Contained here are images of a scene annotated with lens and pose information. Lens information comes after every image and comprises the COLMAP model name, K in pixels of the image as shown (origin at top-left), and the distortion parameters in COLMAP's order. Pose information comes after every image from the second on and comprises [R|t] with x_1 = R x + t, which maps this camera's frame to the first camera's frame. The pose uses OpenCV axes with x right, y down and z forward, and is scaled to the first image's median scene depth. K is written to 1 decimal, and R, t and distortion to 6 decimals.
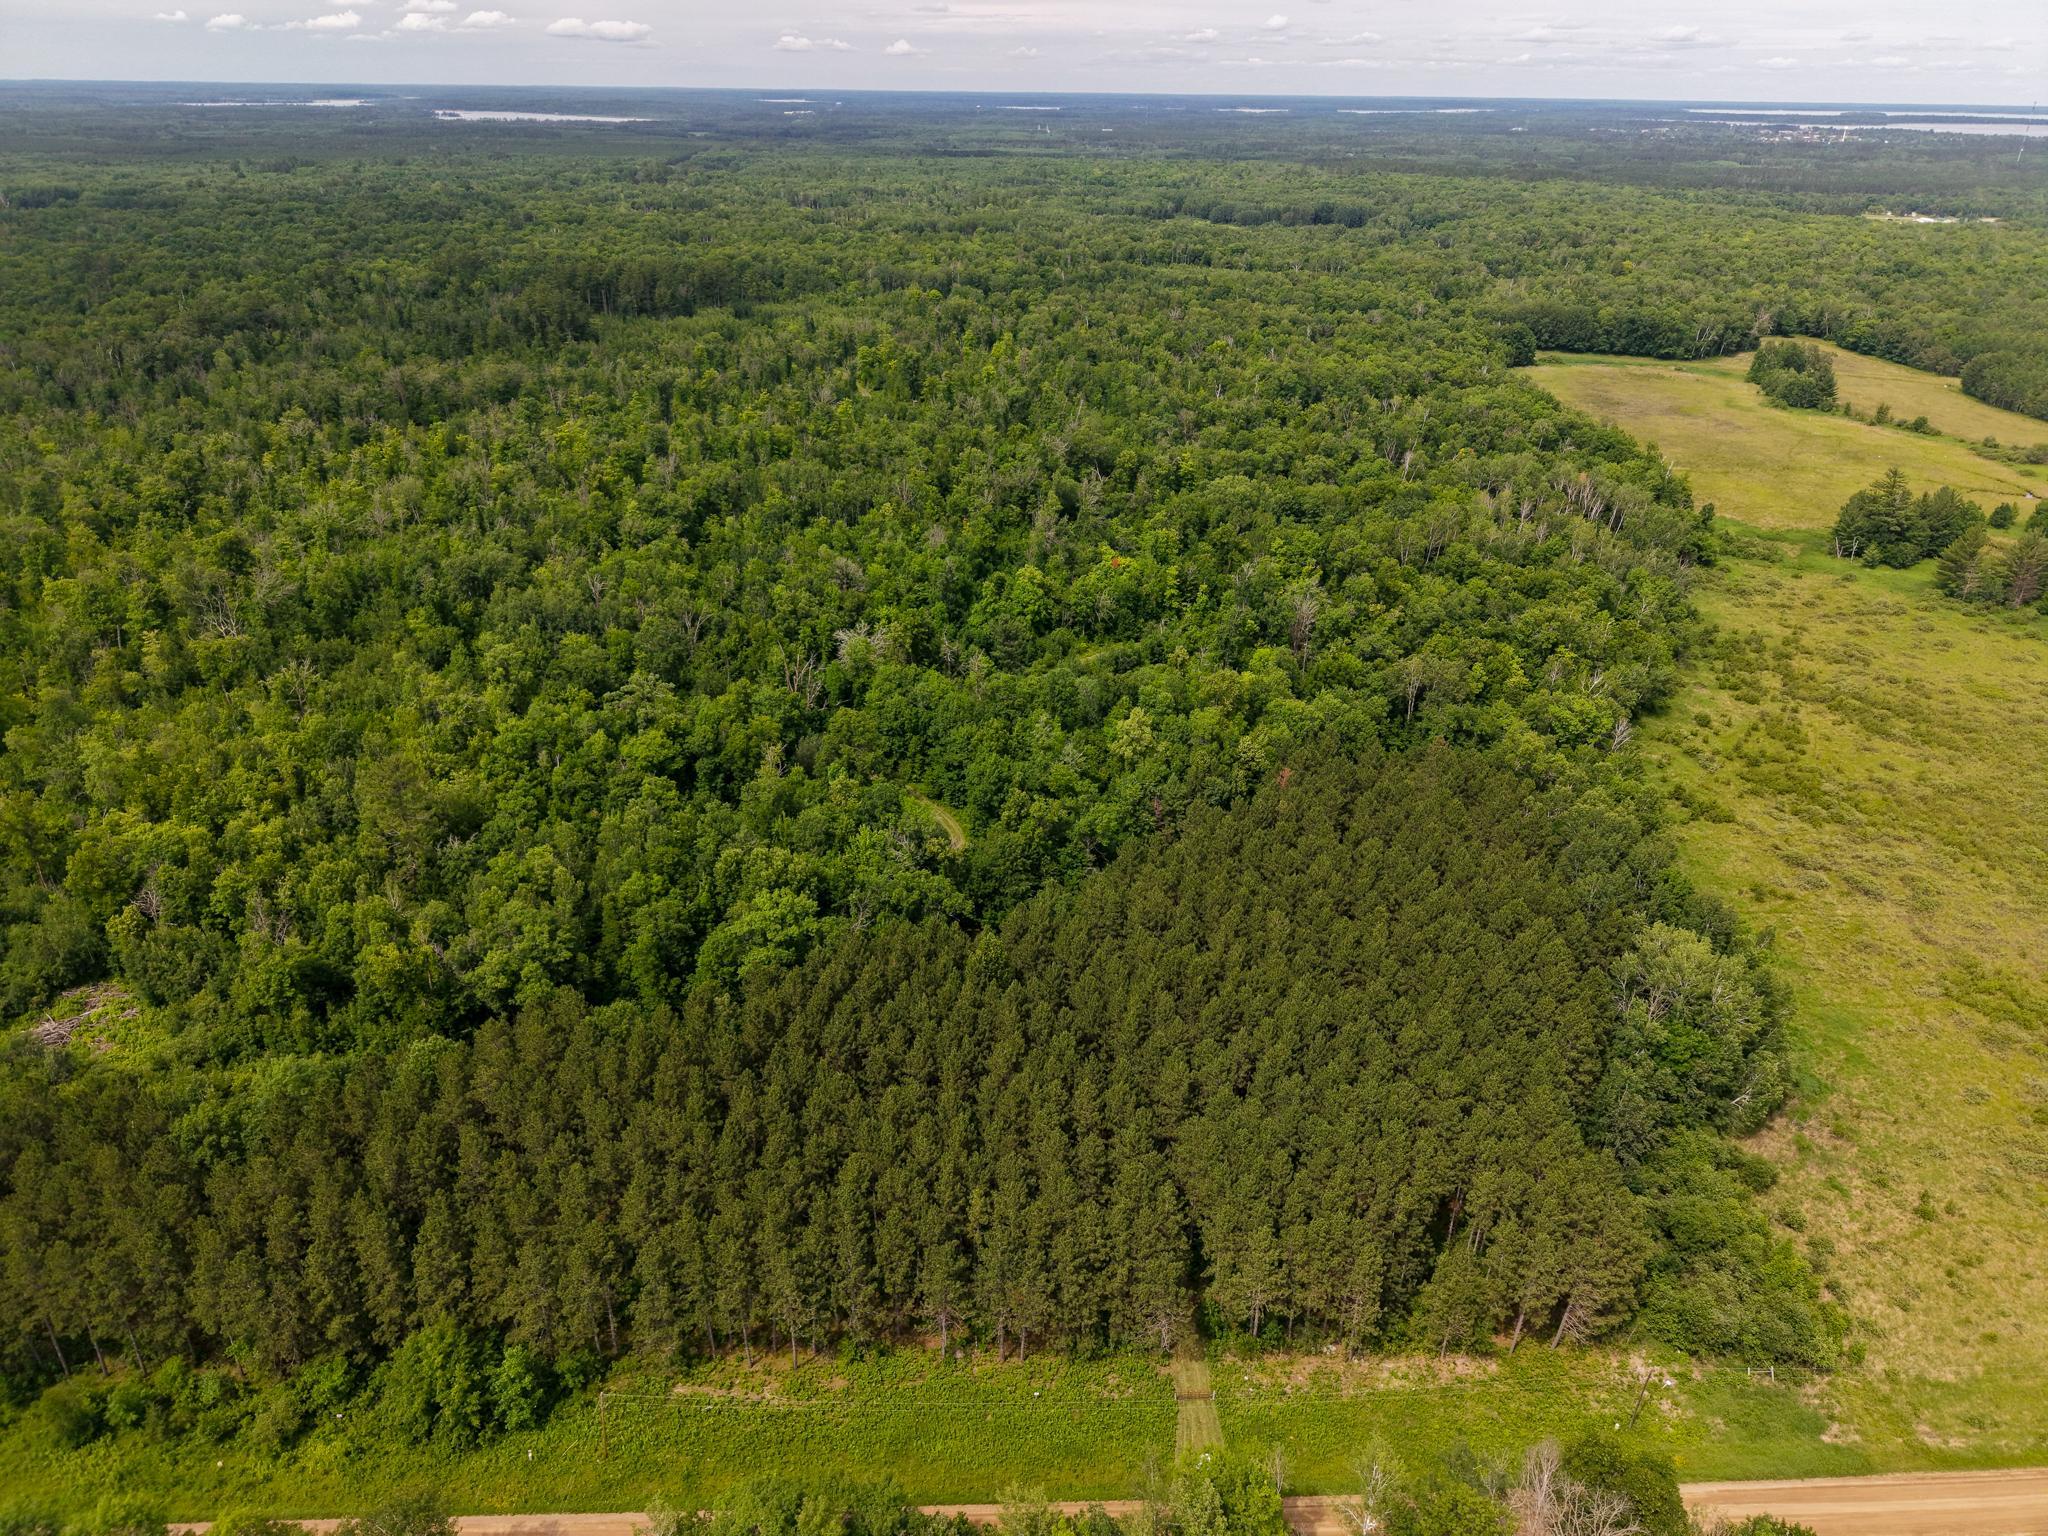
lens RADIAL K [[1371.9, 0, 1024.0], [0, 1371.9, 768.0], [0, 0, 1]] dist [0.014198, -0.013141]
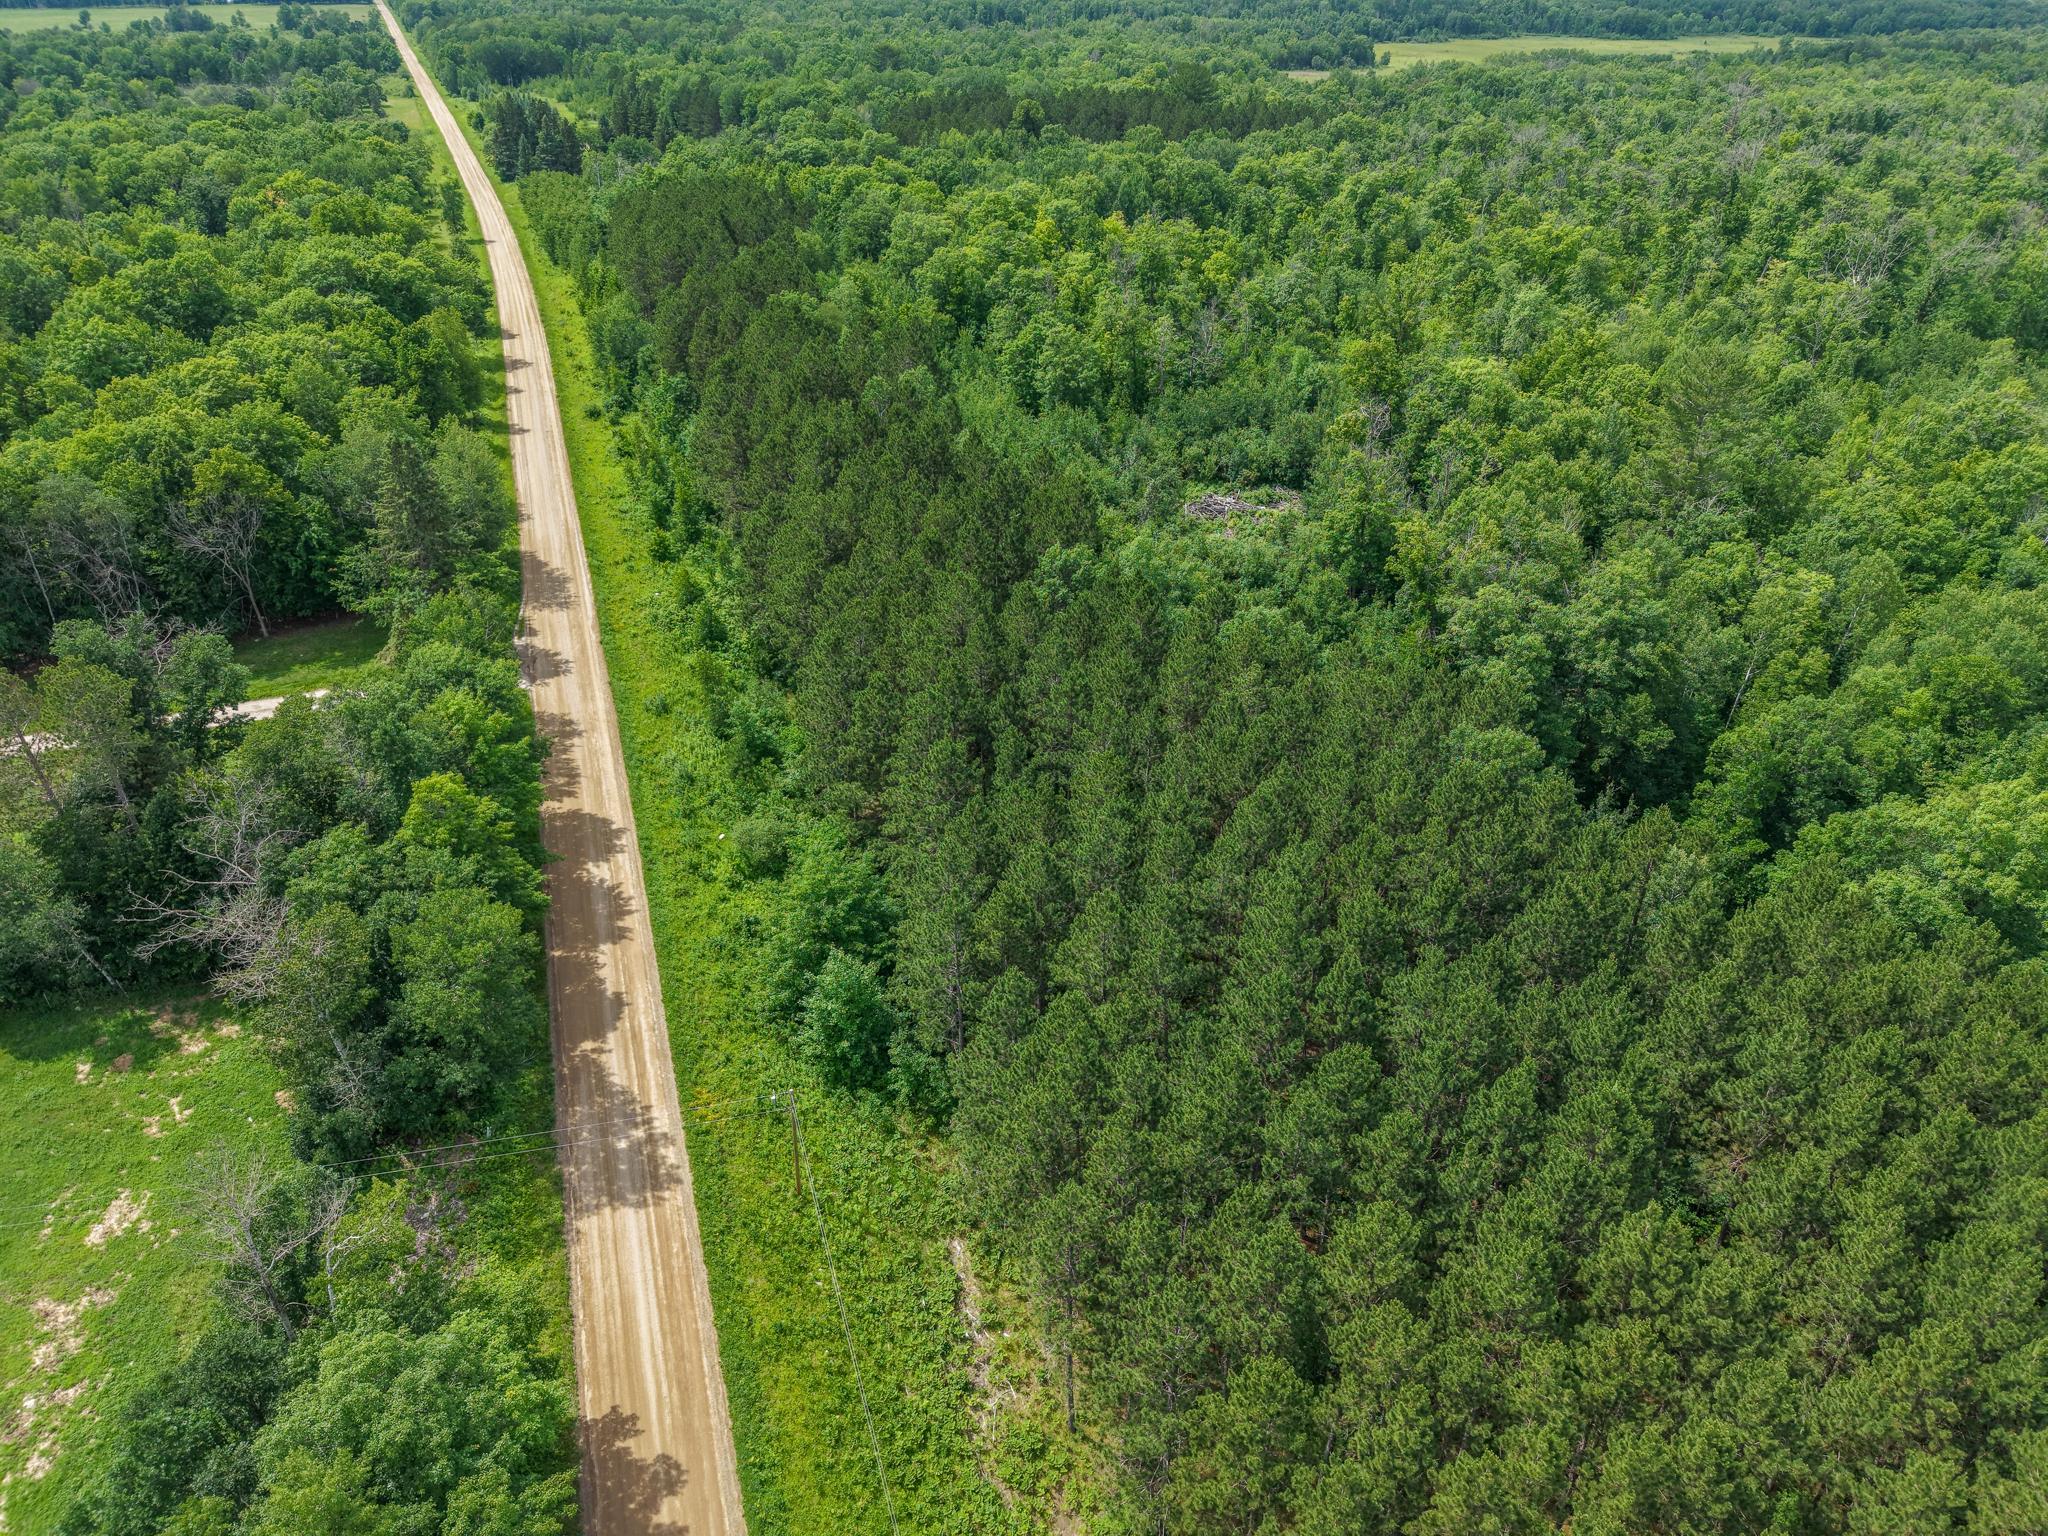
lens RADIAL K [[1371.9, 0, 1024.0], [0, 1371.9, 768.0], [0, 0, 1]] dist [0.014198, -0.013141]
pose [[0.252829, 0.495805, -0.830816, 0.051230], [-0.436564, 0.824789, 0.359355, 0.042398], [0.863417, 0.271848, 0.424981, 0.342949]]
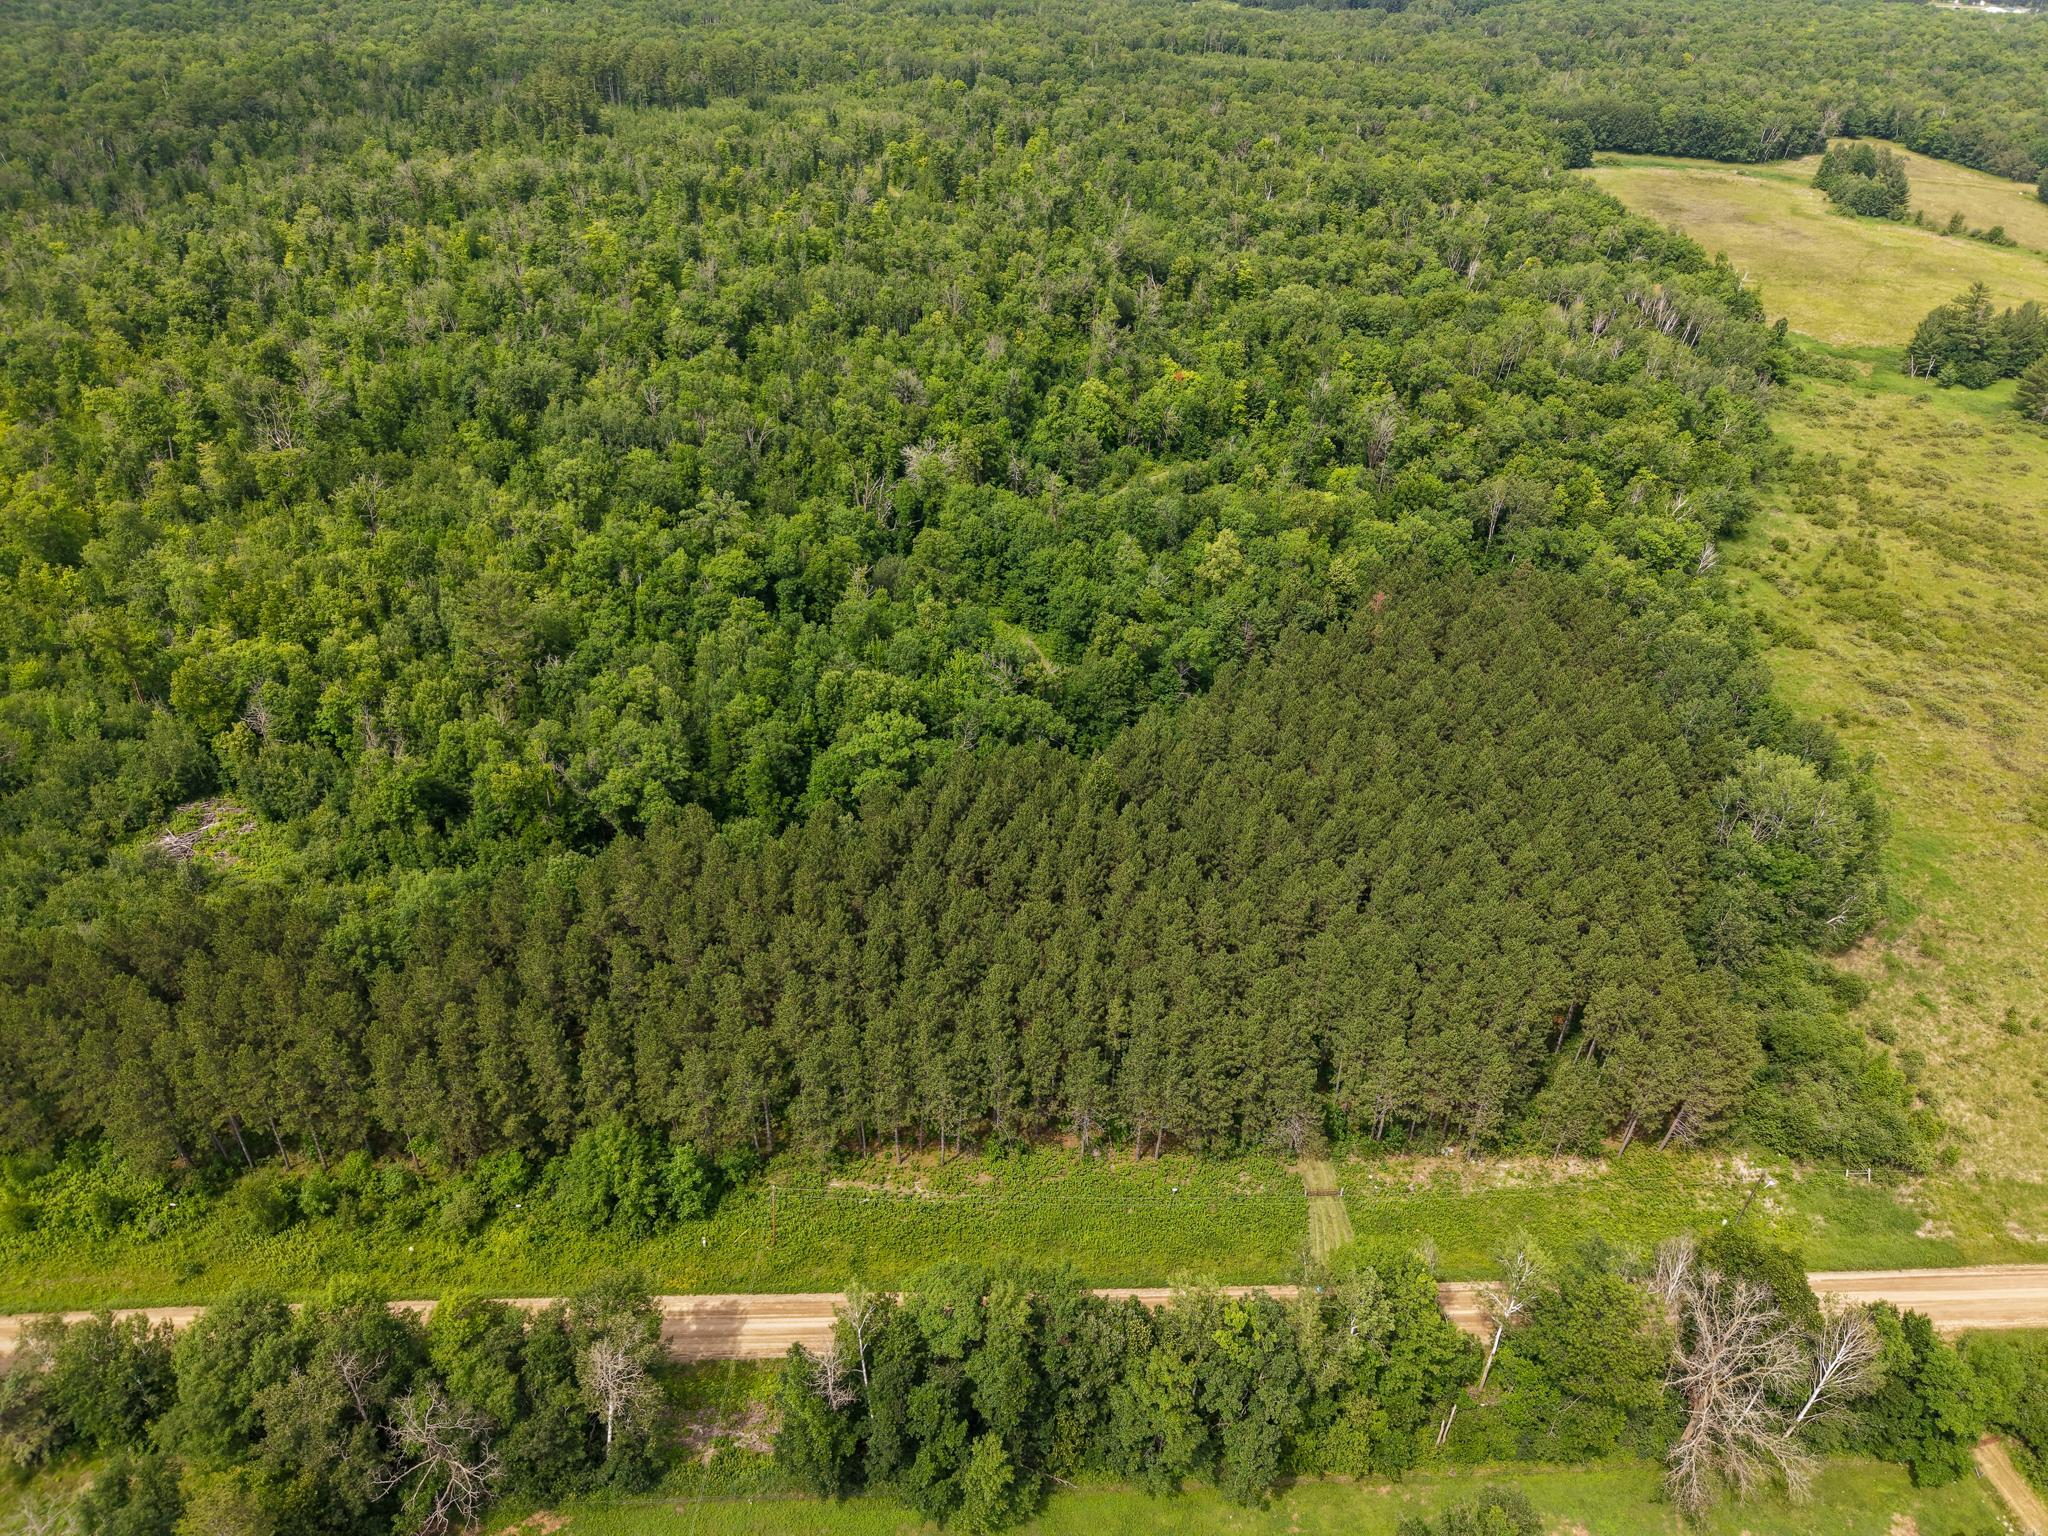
lens RADIAL K [[1371.9, 0, 1024.0], [0, 1371.9, 768.0], [0, 0, 1]] dist [0.014198, -0.013141]
pose [[0.999981, 0.005714, 0.002419, -0.051180], [-0.005977, 0.991722, 0.128267, 0.000611], [-0.001666, -0.128279, 0.991737, -0.000129]]
